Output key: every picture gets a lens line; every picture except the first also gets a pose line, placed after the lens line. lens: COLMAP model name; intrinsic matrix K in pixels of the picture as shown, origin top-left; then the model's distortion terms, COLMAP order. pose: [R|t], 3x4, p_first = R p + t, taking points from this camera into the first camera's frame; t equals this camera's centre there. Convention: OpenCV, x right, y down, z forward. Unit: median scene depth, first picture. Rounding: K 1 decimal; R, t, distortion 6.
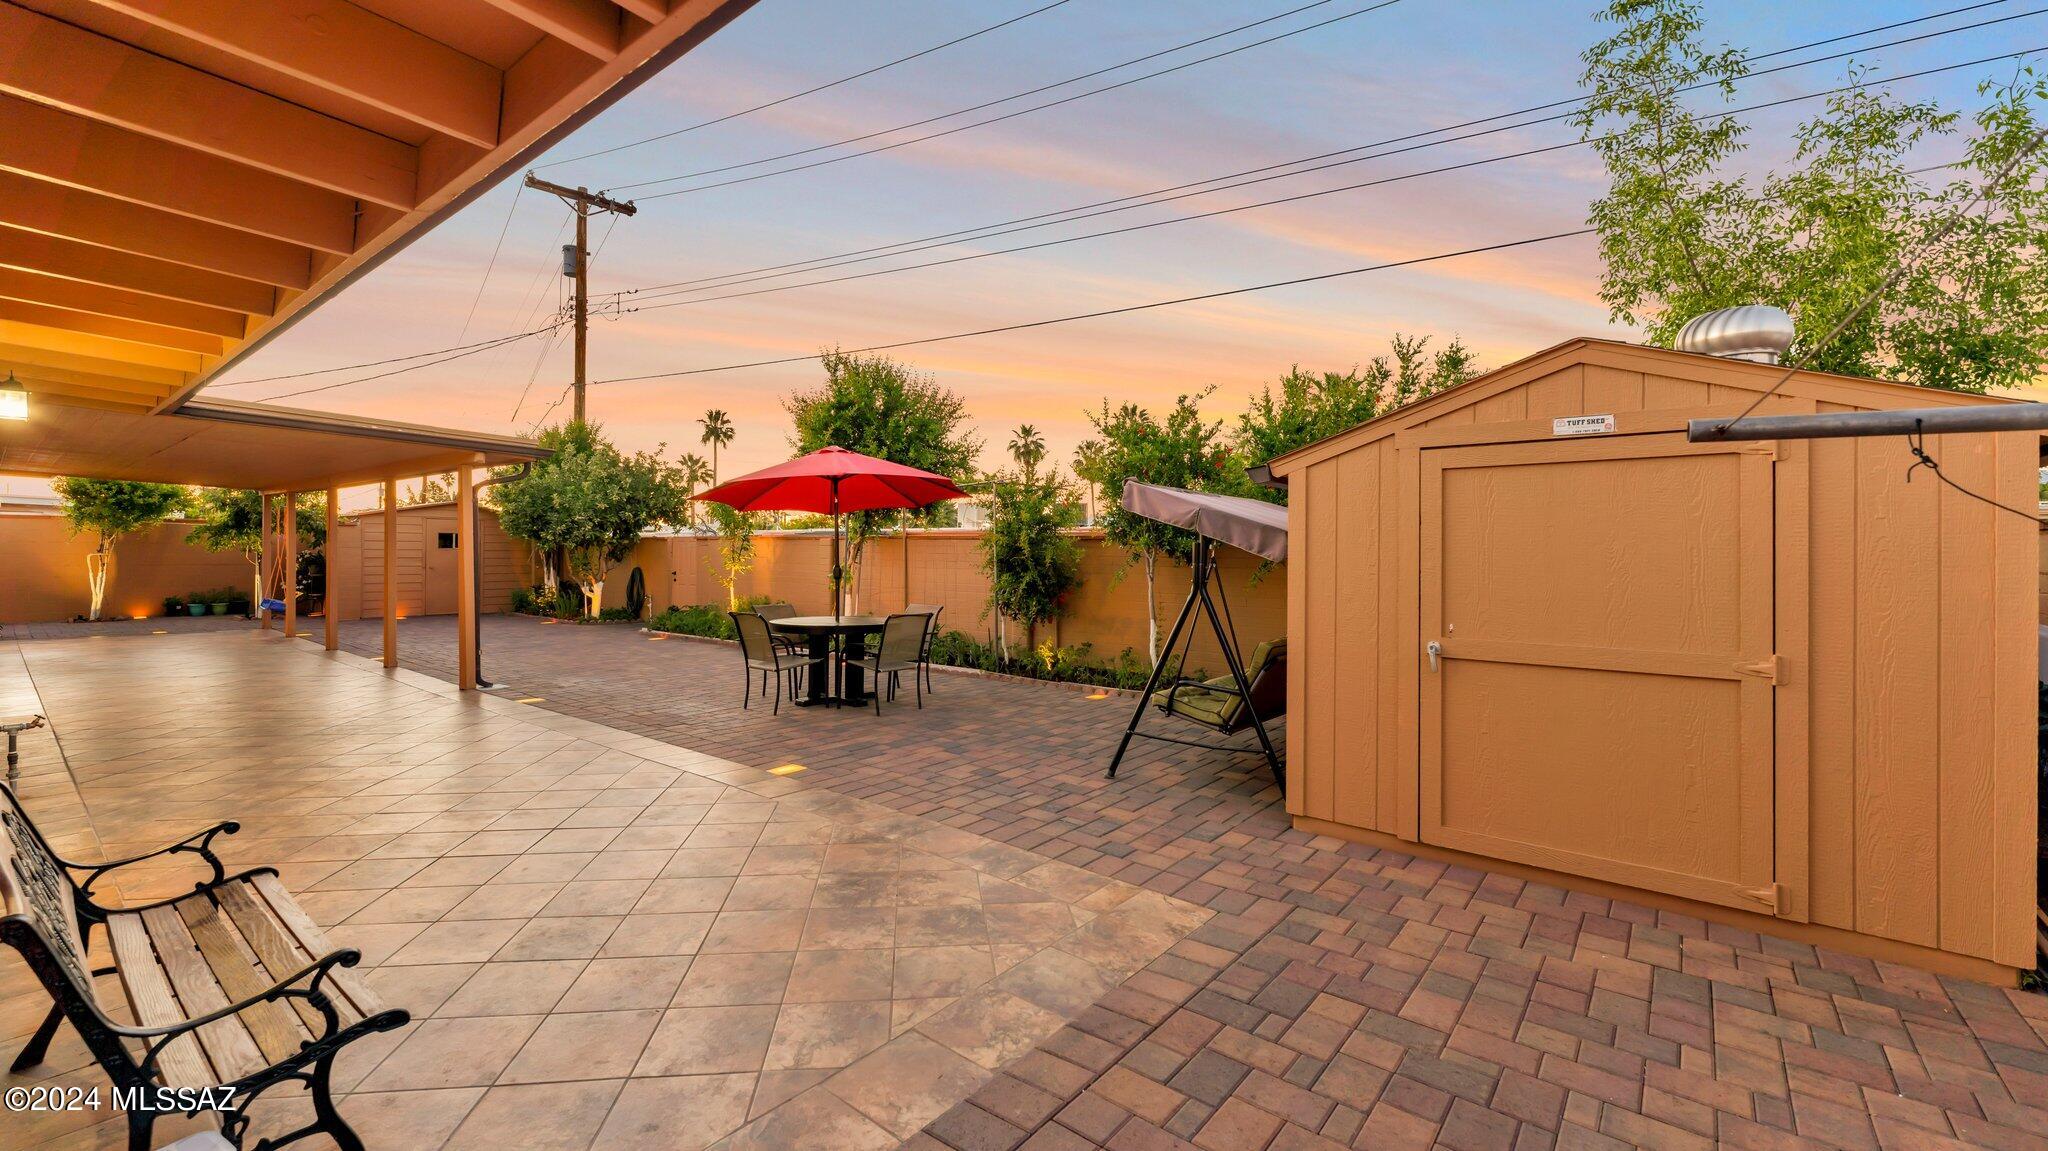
lens RADIAL K [[829.4, 0, 1024.9], [0, 829.4, 561.8], [0, 0, 1]] dist [0.002821, 0.000189]
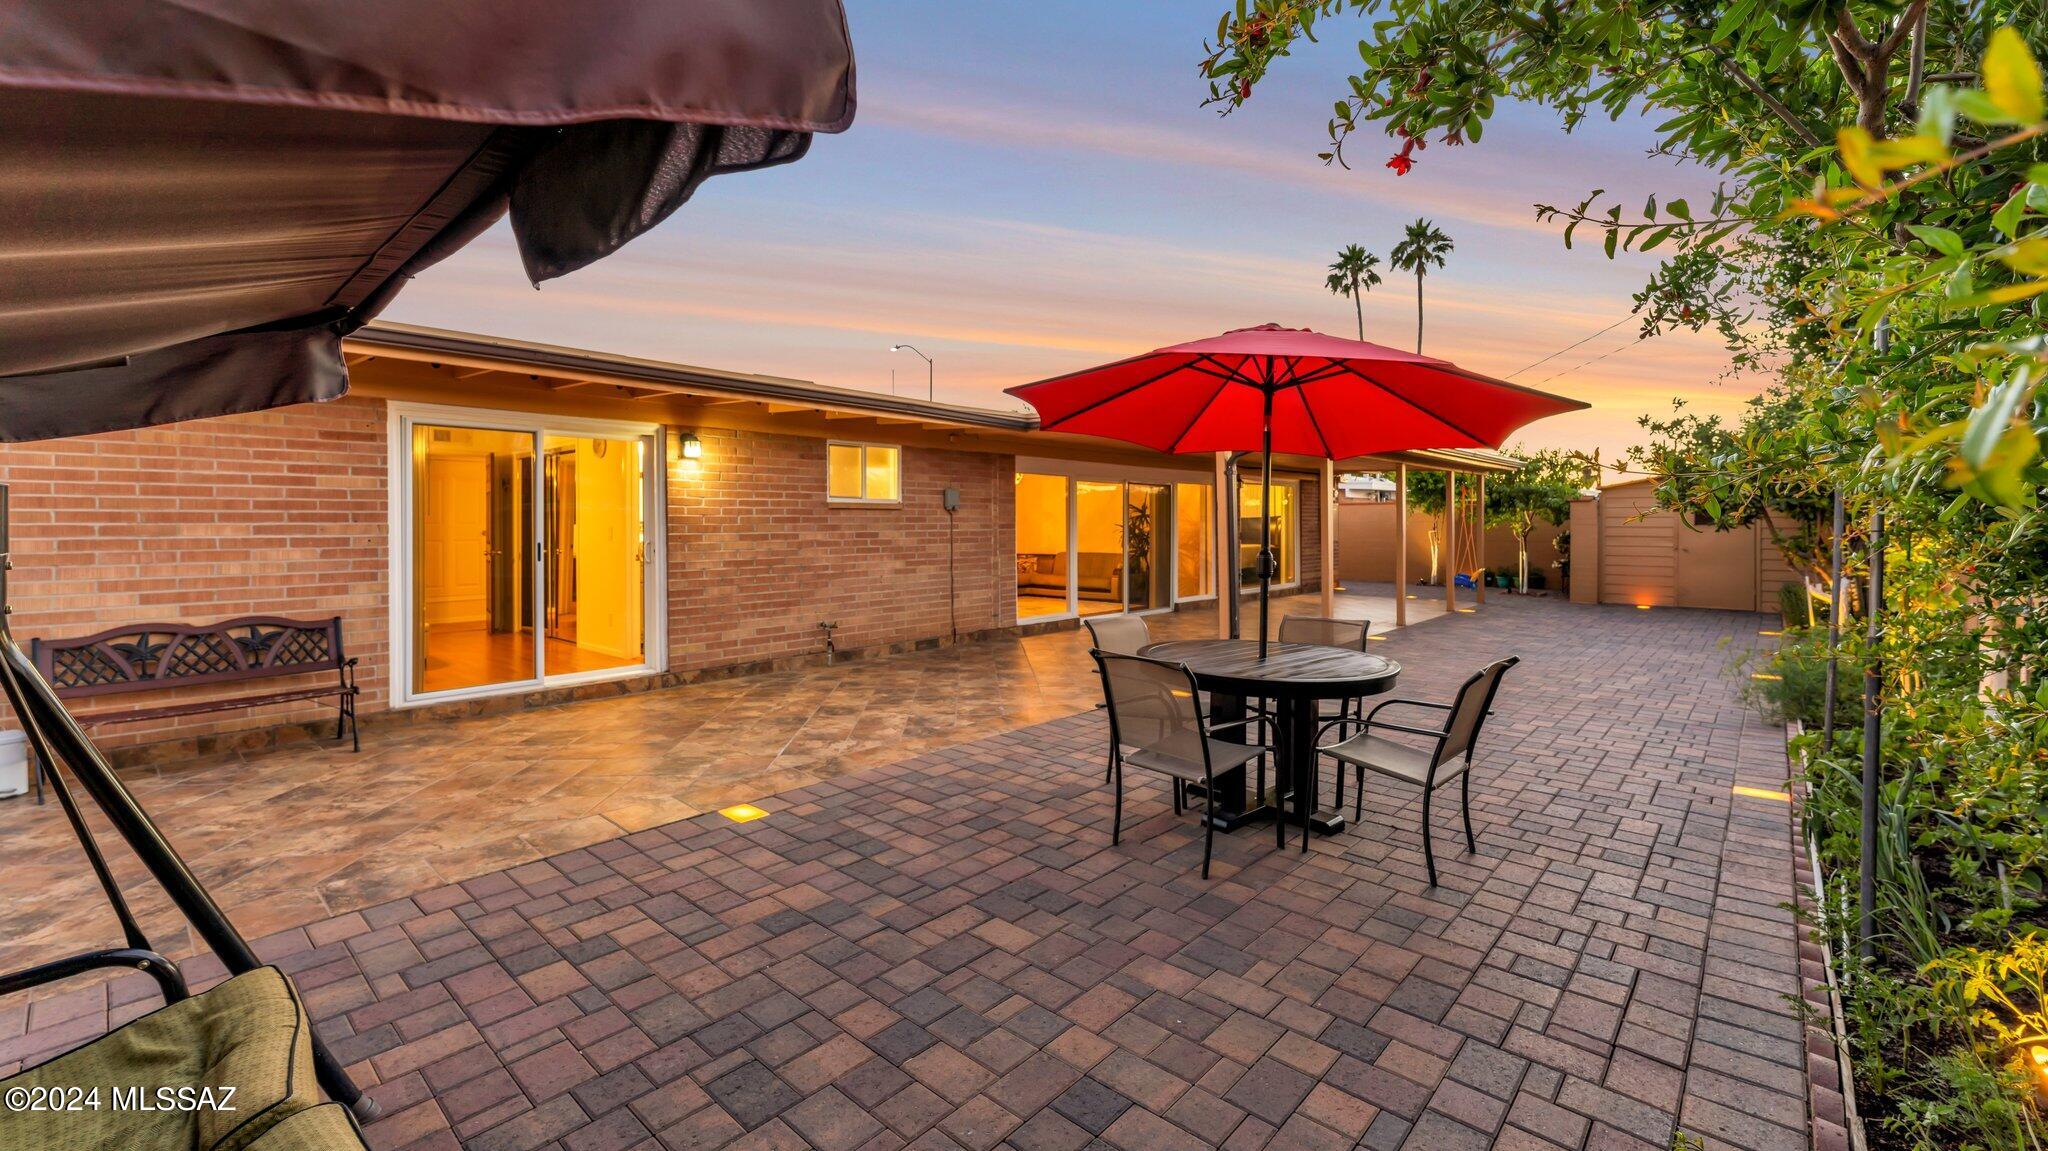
lens RADIAL K [[829.4, 0, 1033.0], [0, 829.4, 531.1], [0, 0, 1]] dist [0.002821, 0.000189]
pose [[-0.056185, 0.001543, -0.998419, 0.553890], [-0.014009, 0.999899, 0.002333, -0.015637], [0.998322, 0.014118, -0.056157, 1.581810]]
